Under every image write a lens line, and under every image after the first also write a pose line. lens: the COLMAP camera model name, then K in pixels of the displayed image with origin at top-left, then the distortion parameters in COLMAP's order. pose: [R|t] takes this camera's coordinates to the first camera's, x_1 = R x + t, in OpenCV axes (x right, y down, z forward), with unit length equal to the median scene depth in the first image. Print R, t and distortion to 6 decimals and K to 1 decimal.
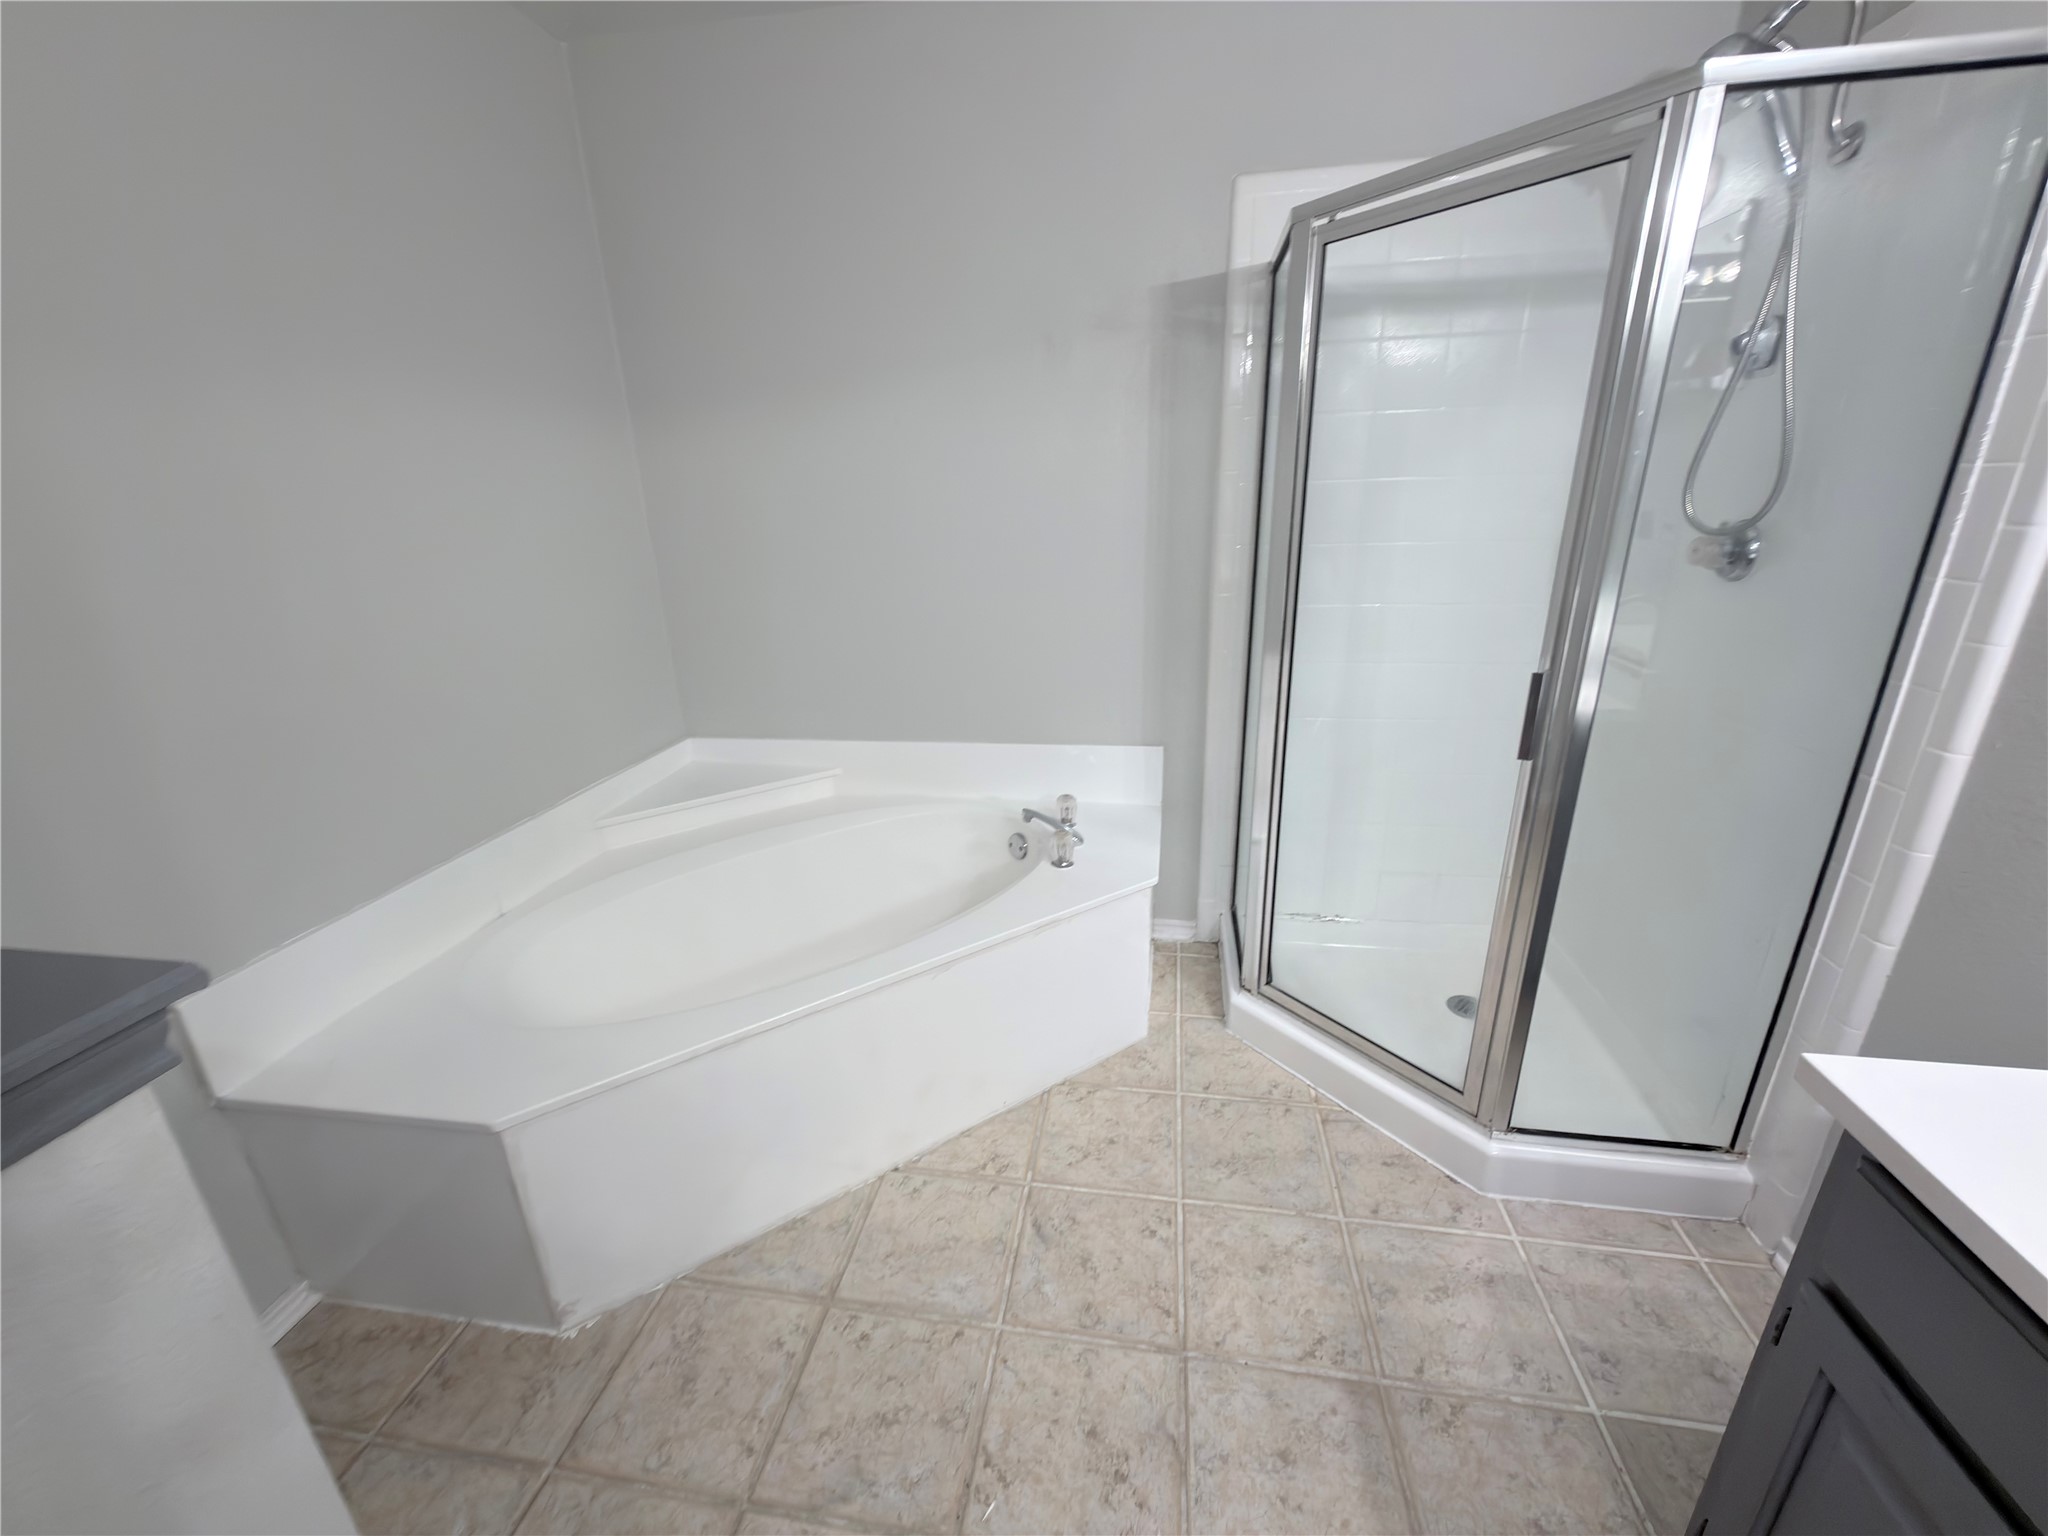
lens RADIAL K [[809.1, 0, 1033.6], [0, 809.1, 764.8], [0, 0, 1]] dist [0.000442, 0.000374]
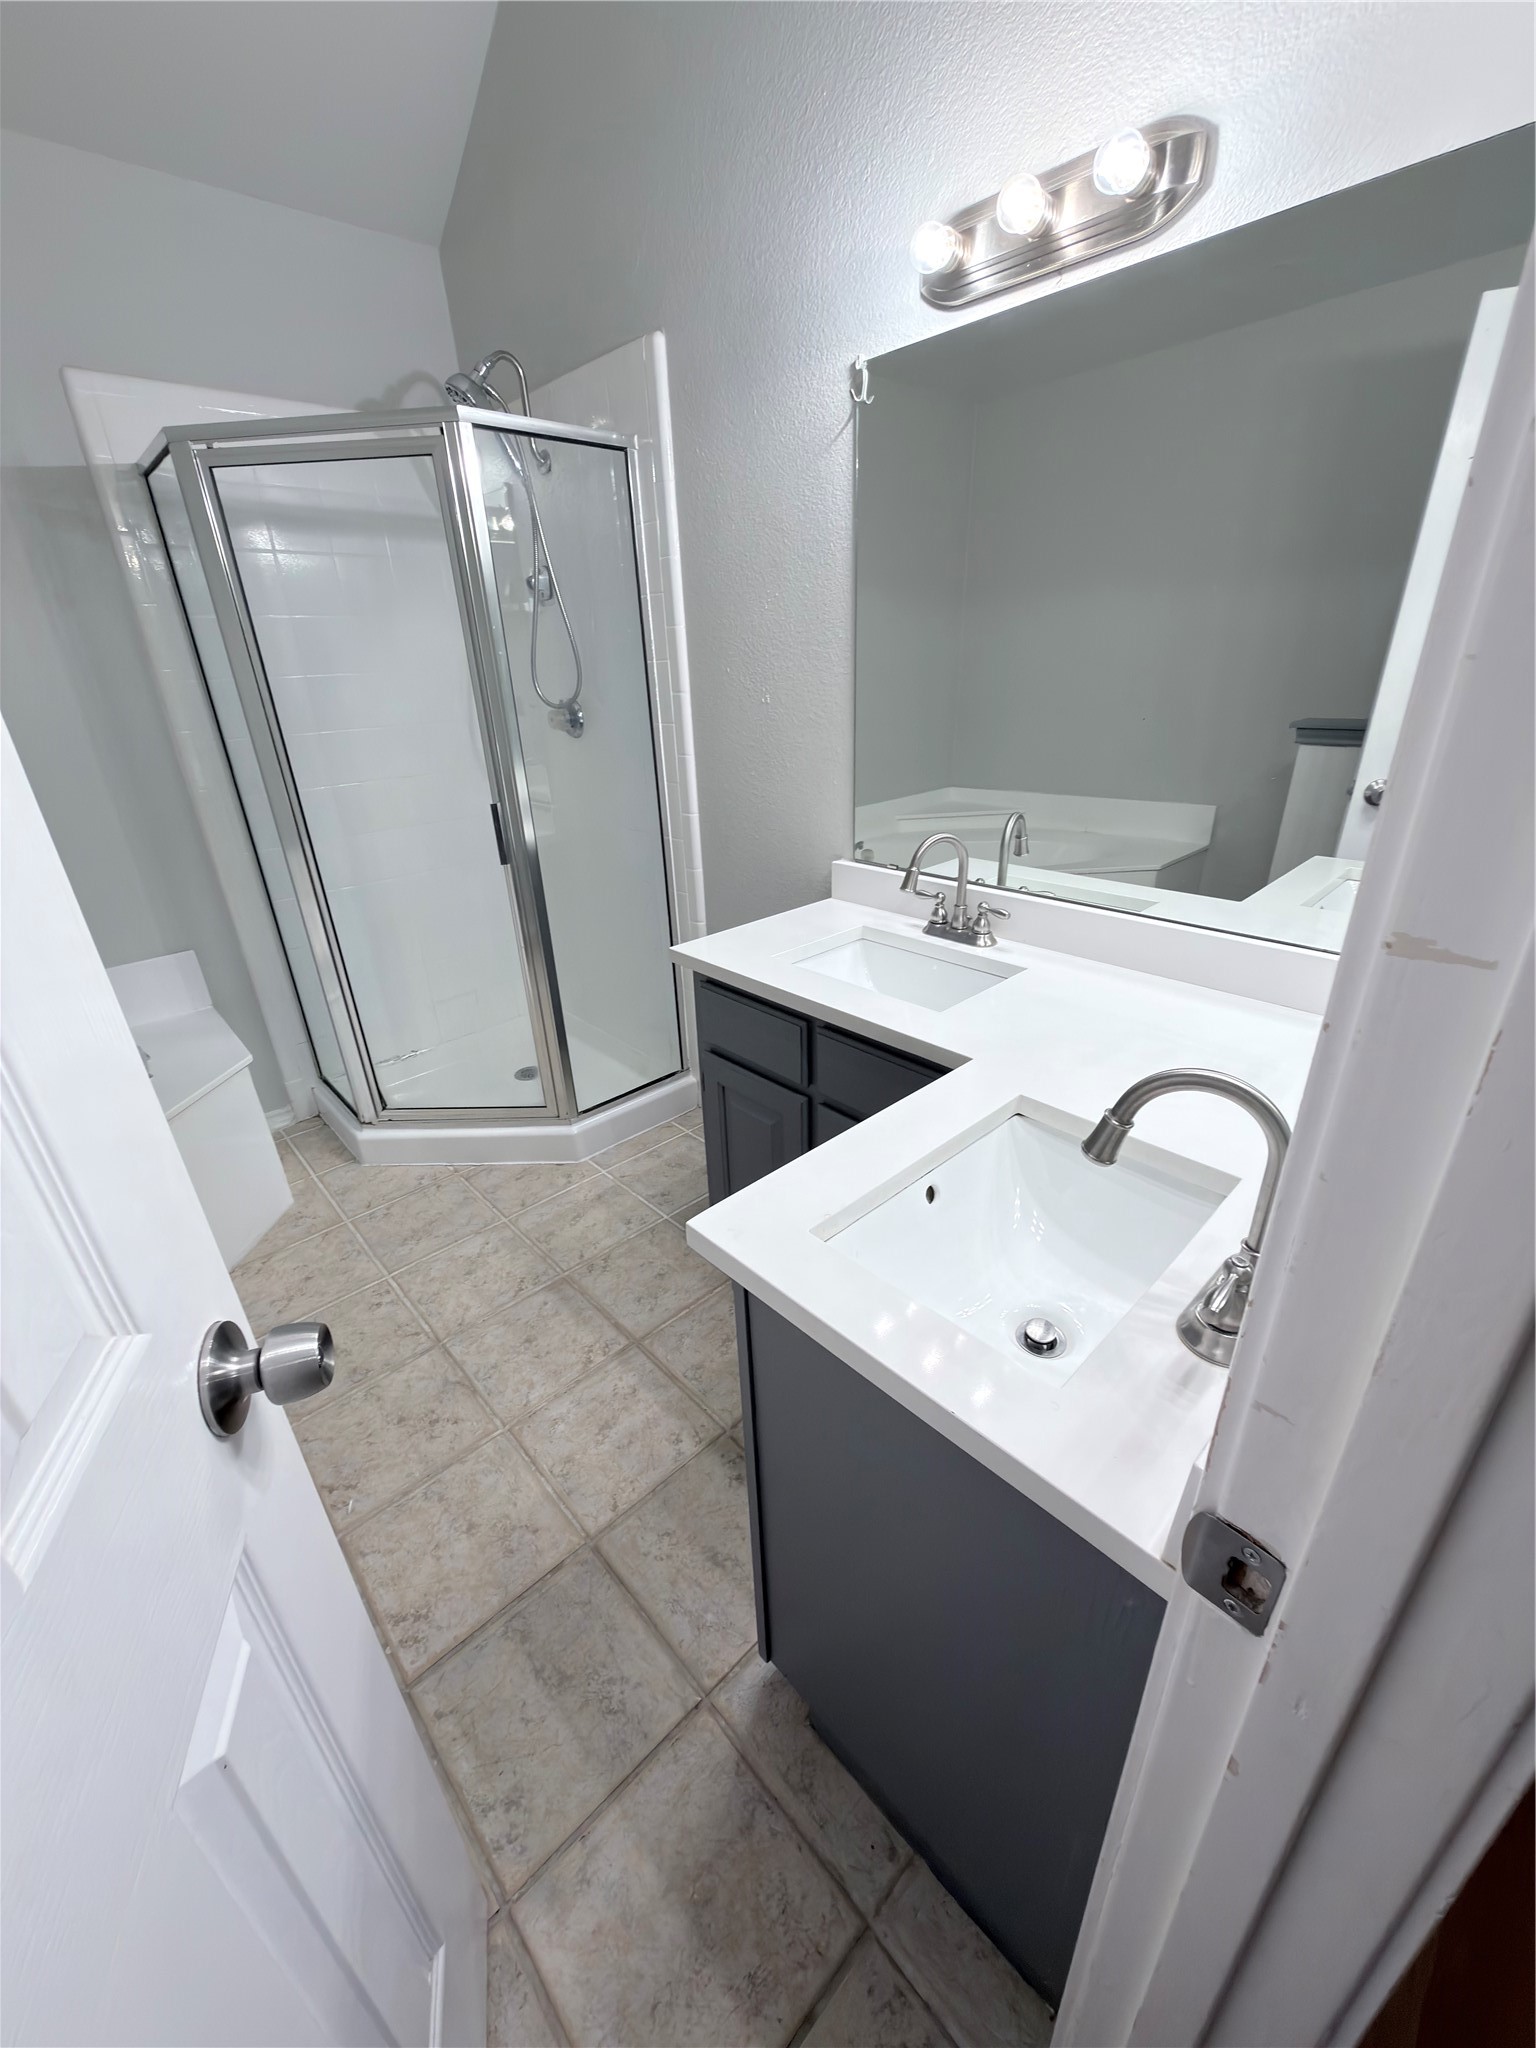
lens RADIAL K [[809.1, 0, 767.0], [0, 809.1, 1027.2], [0, 0, 1]] dist [0.000442, 0.000374]
pose [[0.611529, -0.322513, 0.722508, -0.244390], [0.279111, 0.942383, 0.184422, 0.122177], [-0.740357, 0.088881, 0.666311, -0.289965]]
